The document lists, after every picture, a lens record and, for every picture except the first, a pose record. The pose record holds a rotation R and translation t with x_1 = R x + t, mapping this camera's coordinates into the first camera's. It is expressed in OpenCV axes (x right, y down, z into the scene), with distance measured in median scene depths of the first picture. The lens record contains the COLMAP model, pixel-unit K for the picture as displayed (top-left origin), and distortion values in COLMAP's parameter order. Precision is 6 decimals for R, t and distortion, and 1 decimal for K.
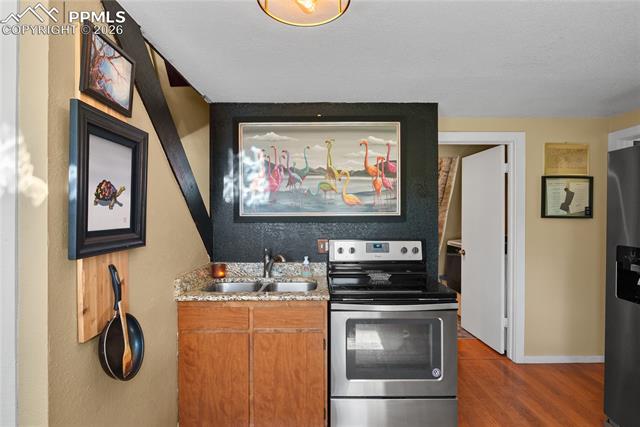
lens RADIAL K [[317.6, 0, 320.0], [0, 317.6, 213.5], [0, 0, 1]] dist [-0.000222, -0.000028]
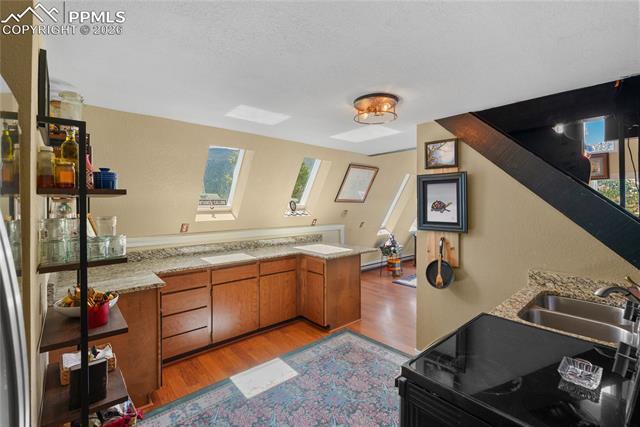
lens RADIAL K [[282.7, 0, 320.9], [0, 282.7, 214.1], [0, 0, 1]] dist [-0.002782, 0.000643]
pose [[-0.762328, 0.027249, -0.646617, 1.316121], [0.003898, 0.999288, 0.037515, -0.085278], [0.647179, 0.026078, -0.761892, 1.981798]]
